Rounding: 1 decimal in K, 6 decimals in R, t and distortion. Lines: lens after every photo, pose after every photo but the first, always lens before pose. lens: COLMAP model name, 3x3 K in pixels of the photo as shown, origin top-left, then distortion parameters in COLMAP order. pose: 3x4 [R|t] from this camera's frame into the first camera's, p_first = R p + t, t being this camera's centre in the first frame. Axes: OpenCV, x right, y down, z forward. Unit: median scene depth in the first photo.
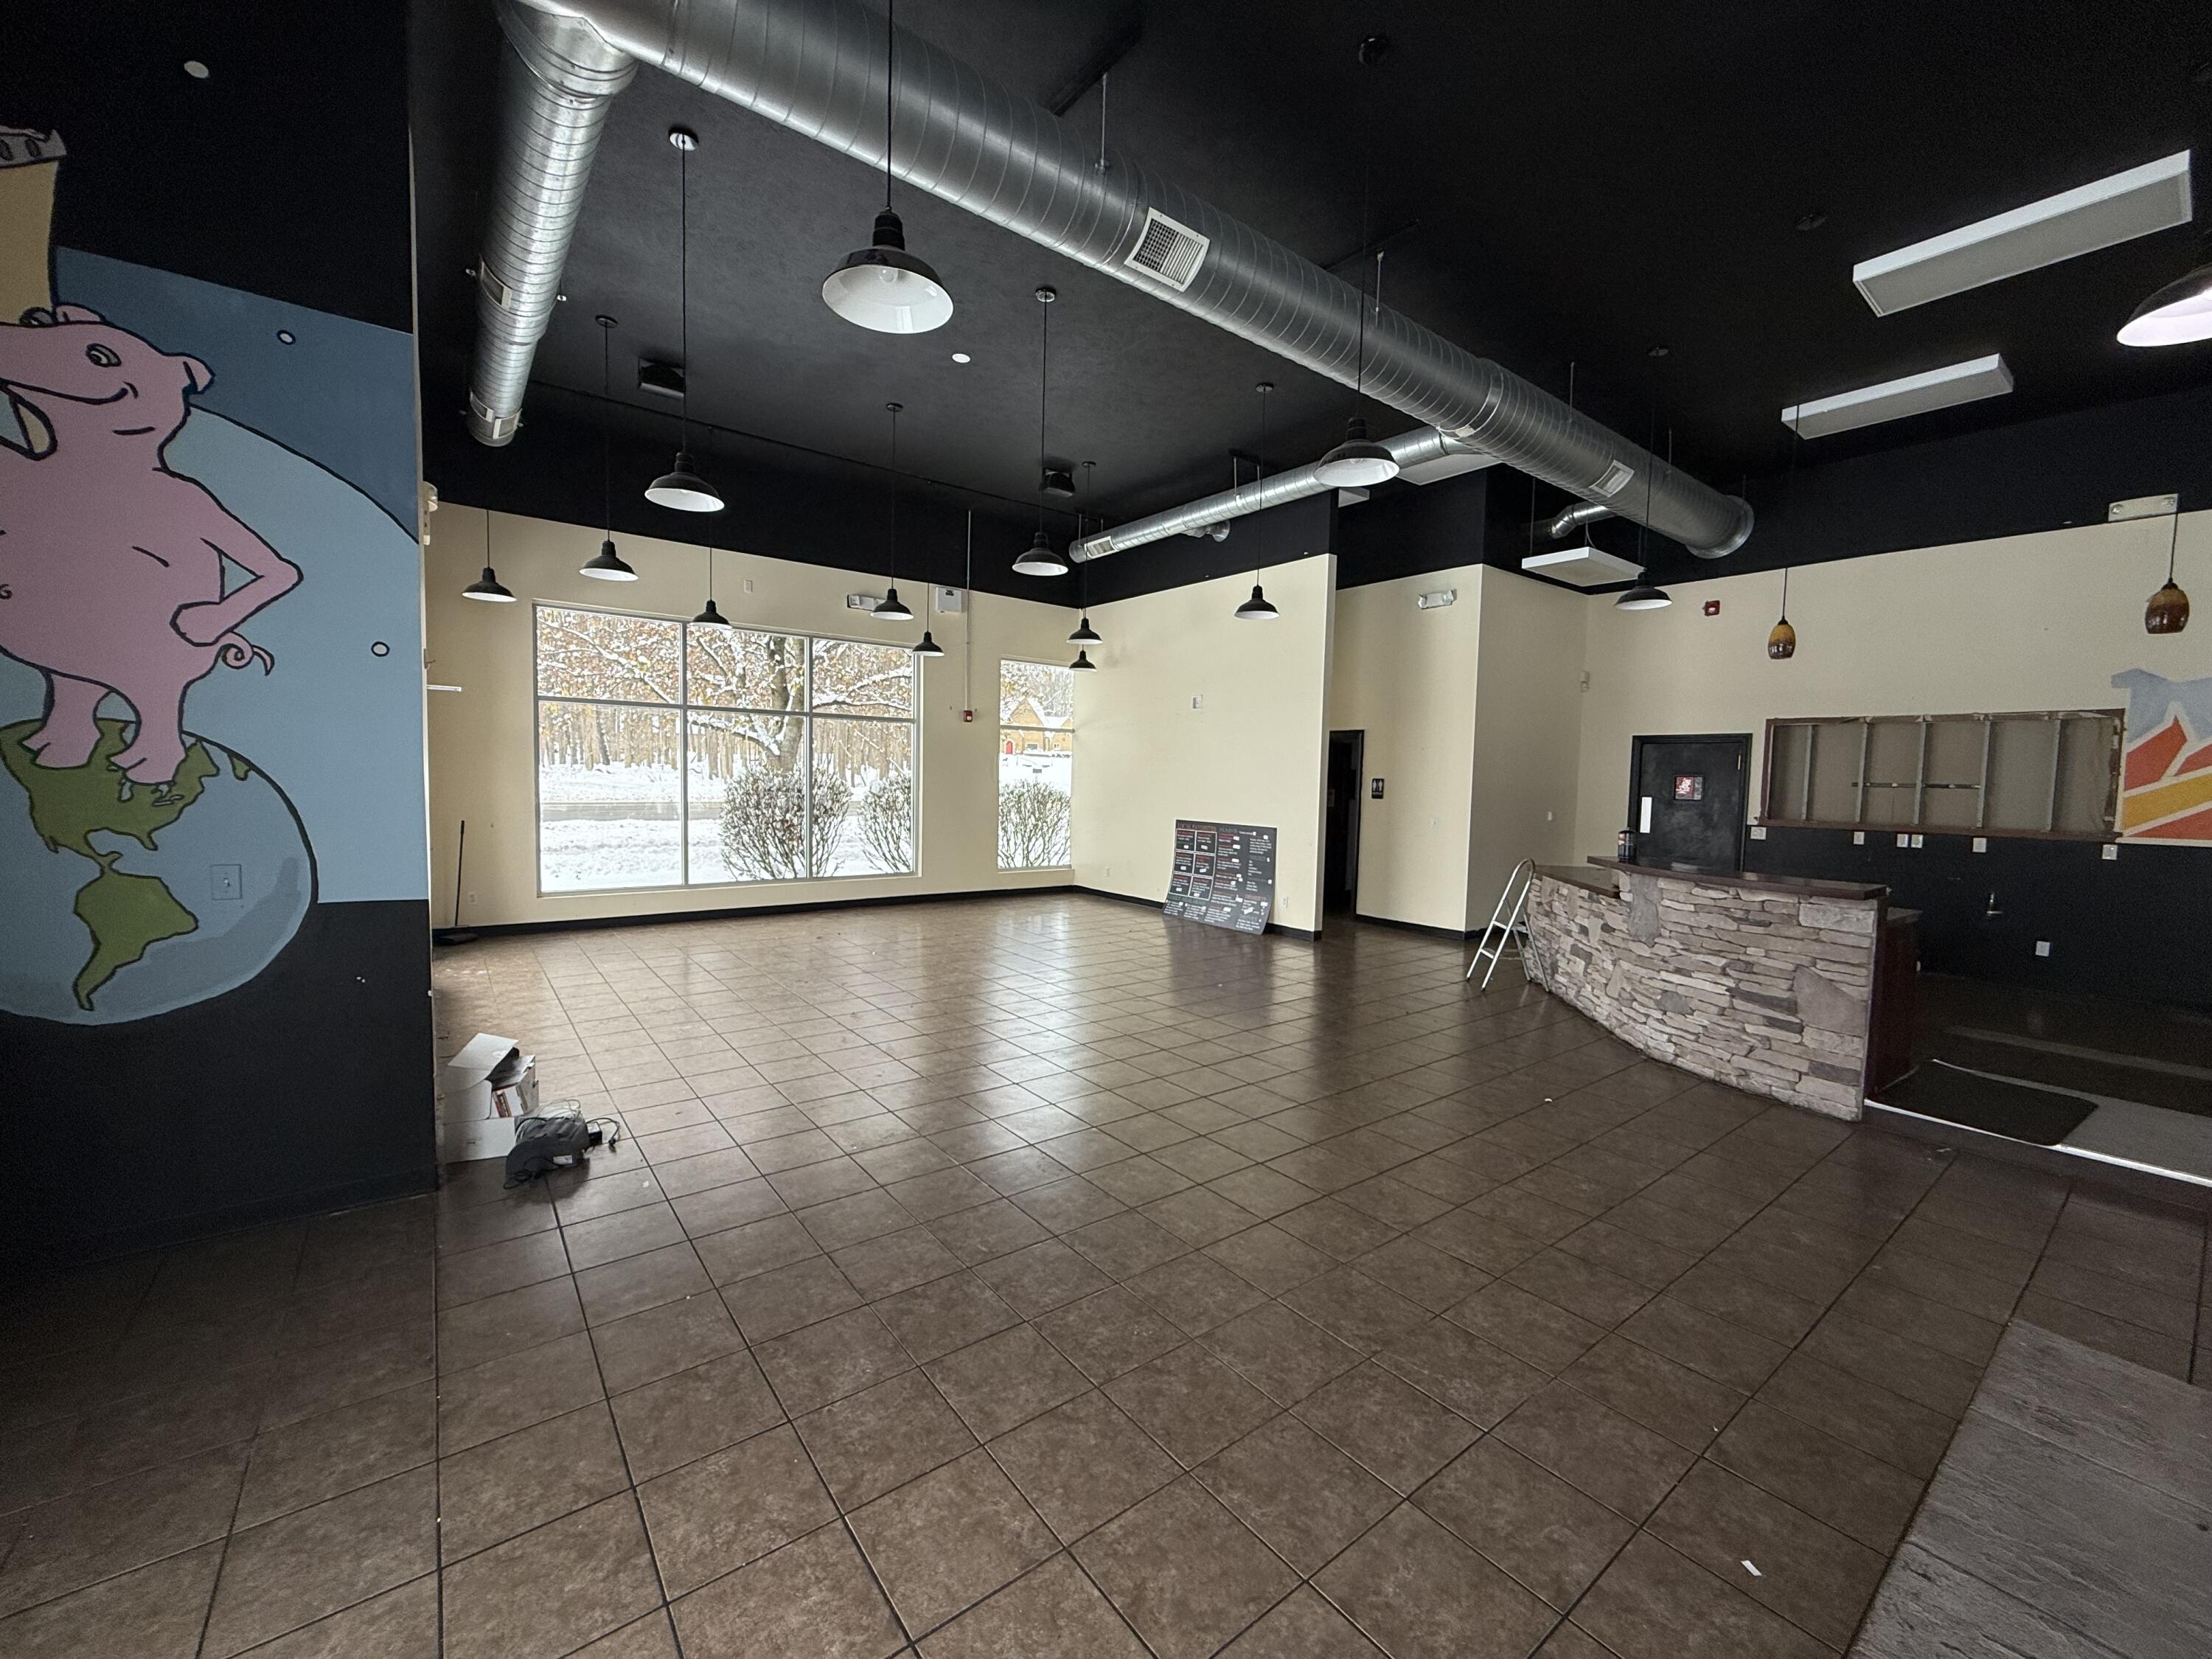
lens RADIAL K [[880.0, 0, 1103.2], [0, 880.0, 821.1], [0, 0, 1]] dist [-0.000375, 0.000060]
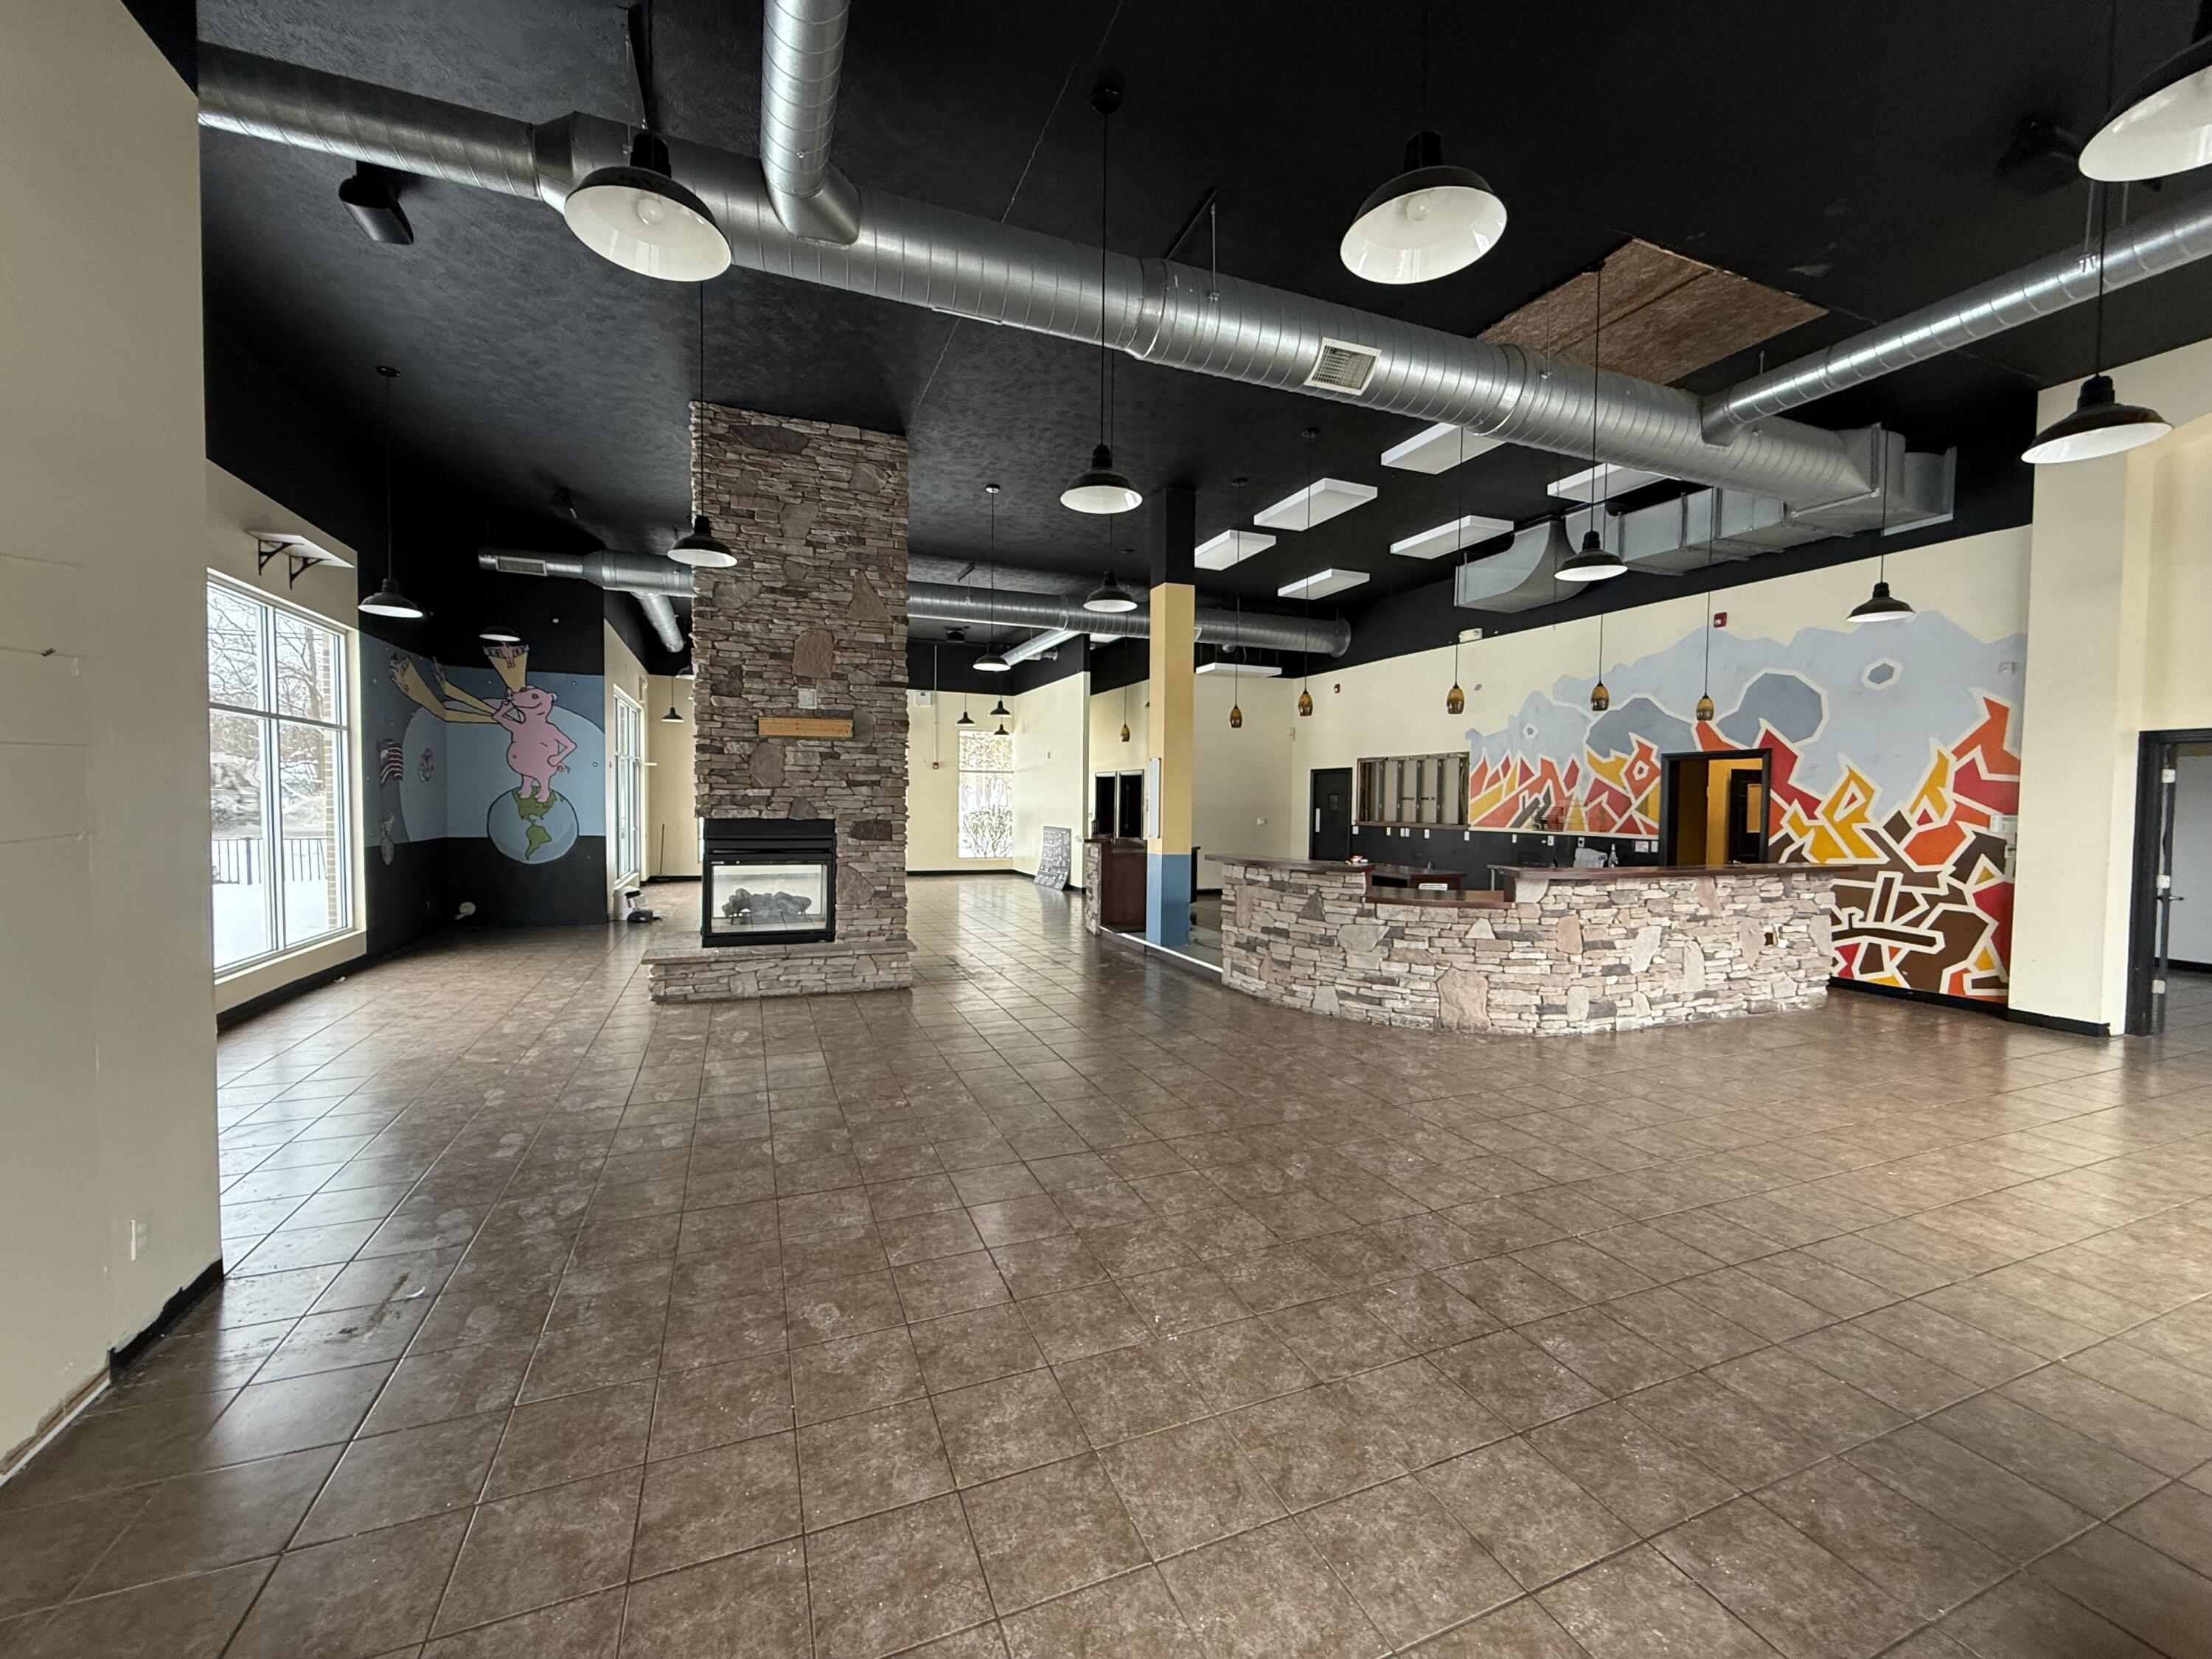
lens RADIAL K [[880.0, 0, 1102.5], [0, 880.0, 820.8], [0, 0, 1]] dist [-0.000375, 0.000060]
pose [[0.964413, -0.006538, -0.264318, 0.732189], [-0.002209, 0.999460, -0.032782, 0.050160], [0.264390, 0.032199, 0.963878, -0.656560]]
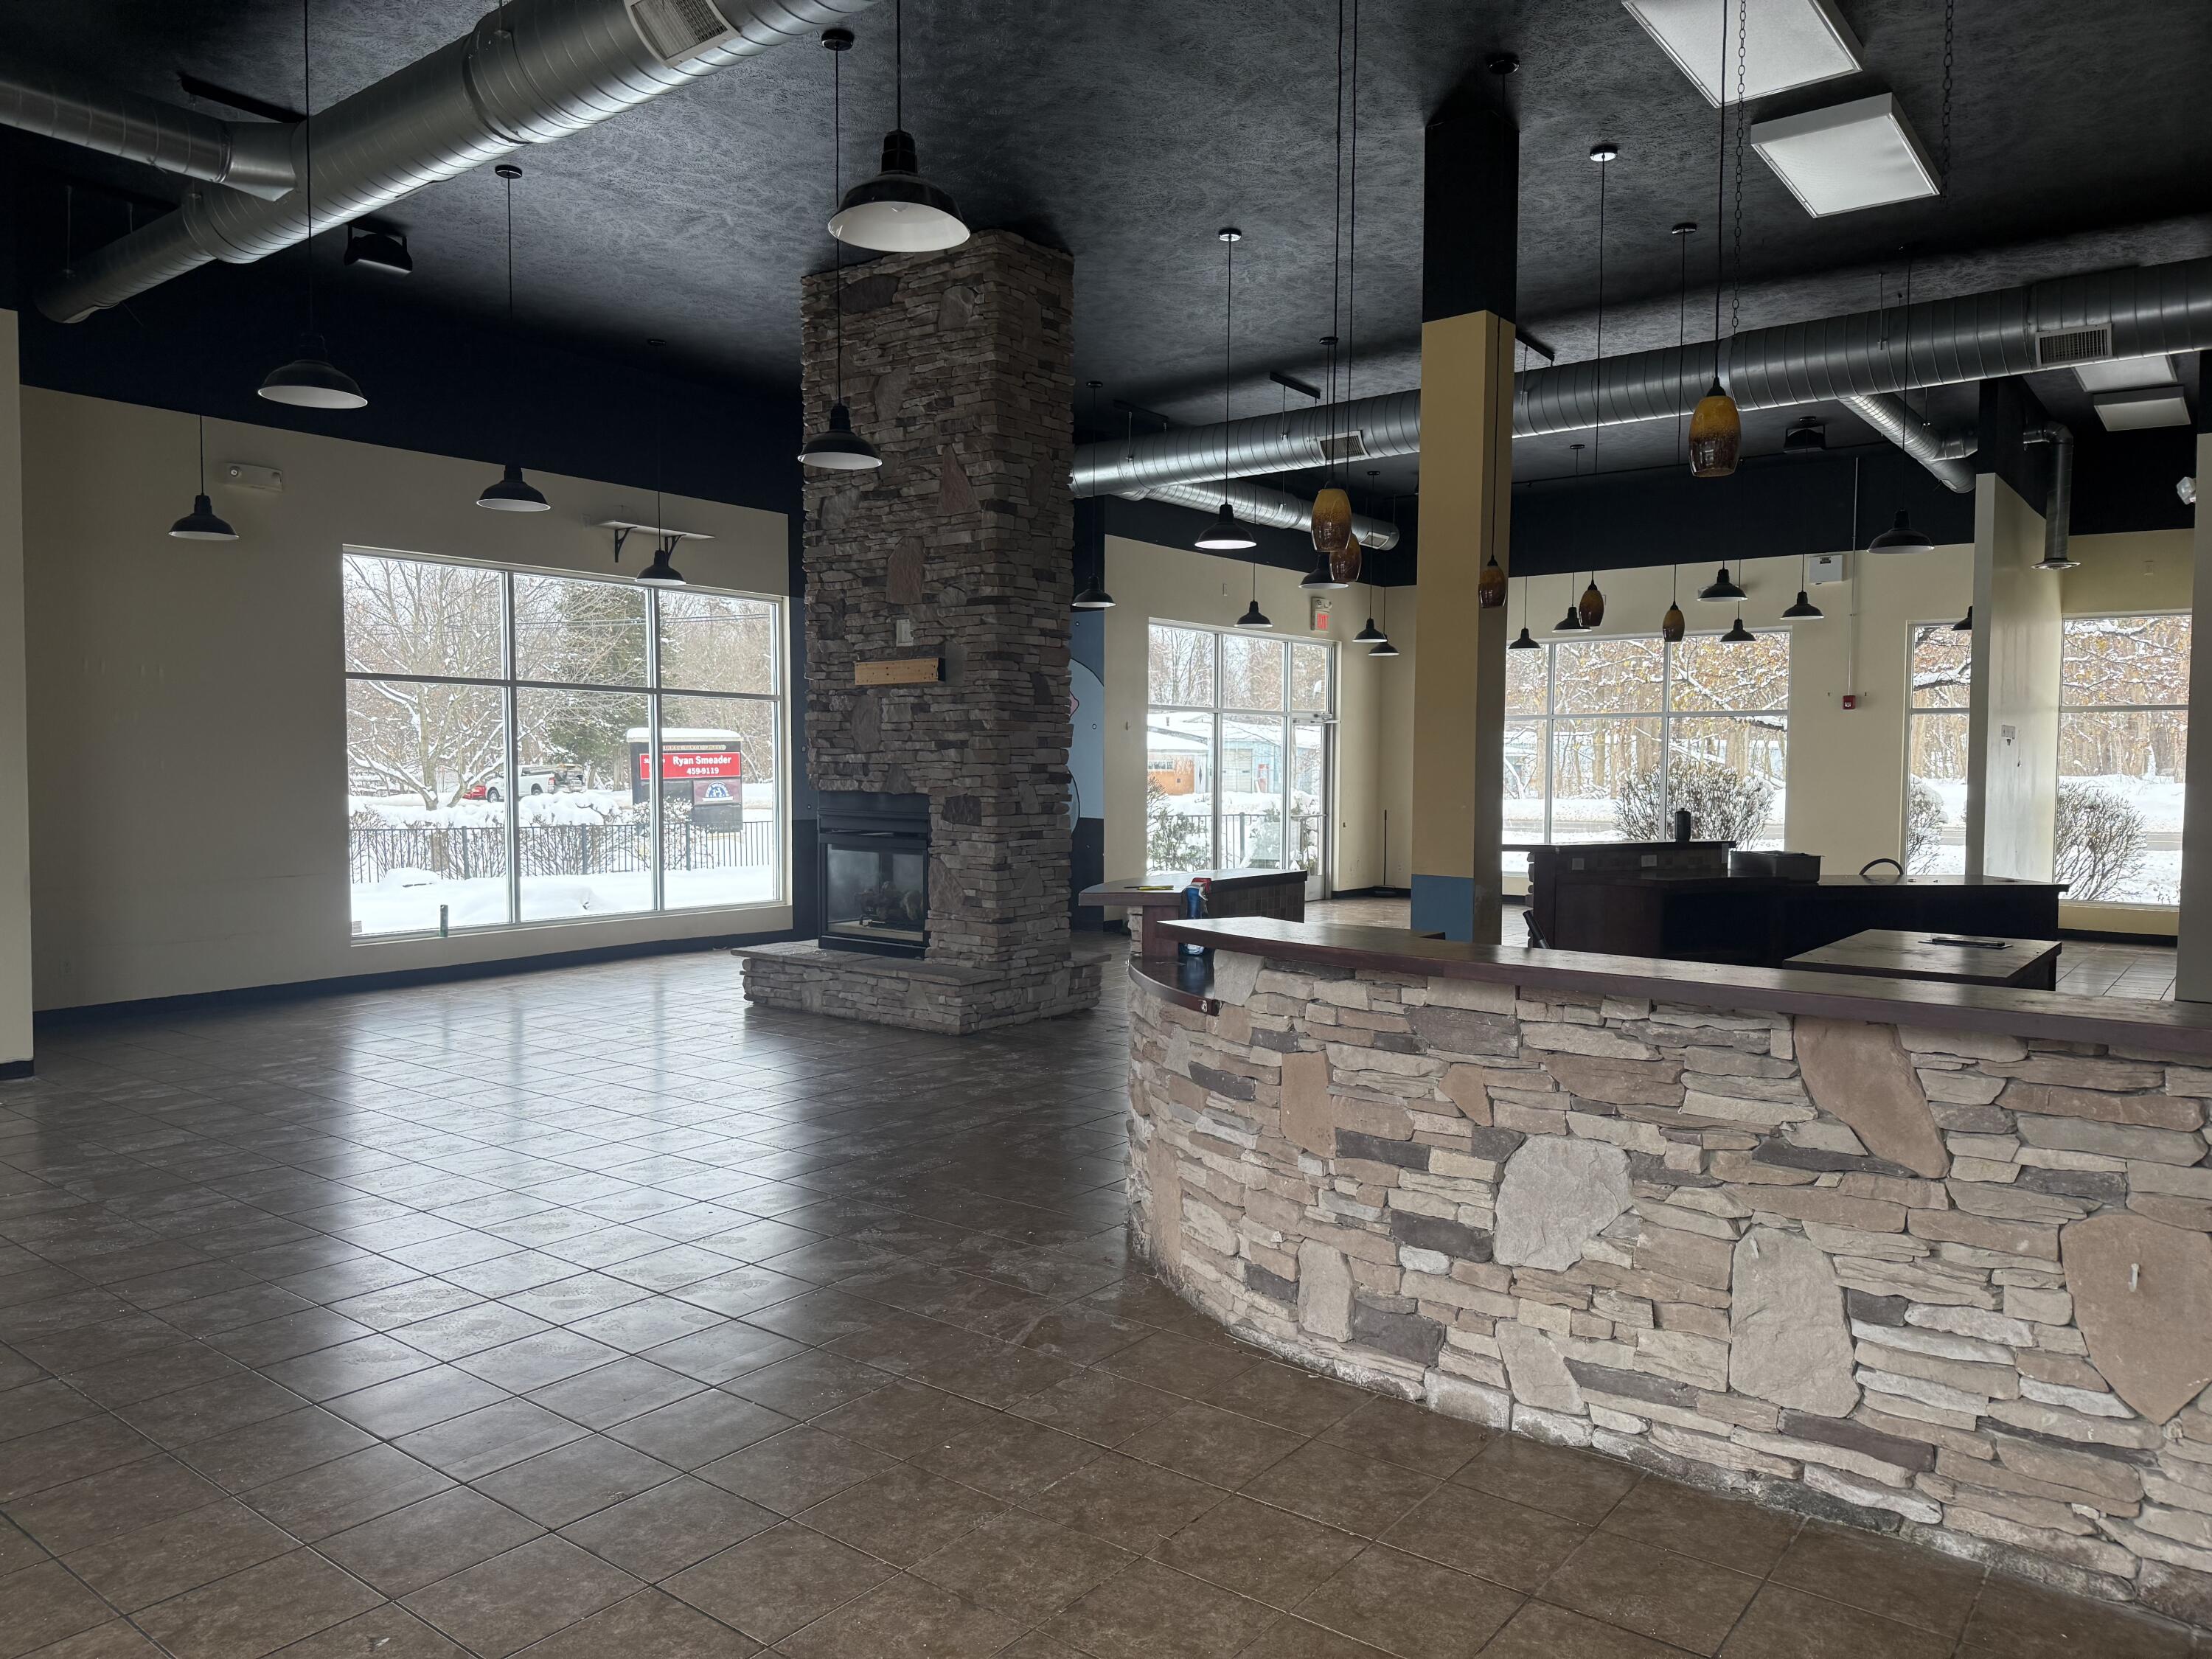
lens RADIAL K [[1548.3, 0, 1100.8], [0, 1548.3, 847.9], [0, 0, 1]] dist [0.027028, -0.019265]
pose [[0.248172, 0.029667, -0.968262, 1.347648], [-0.048920, 0.998639, 0.018059, 0.033546], [0.967480, 0.042886, 0.249286, -0.060003]]
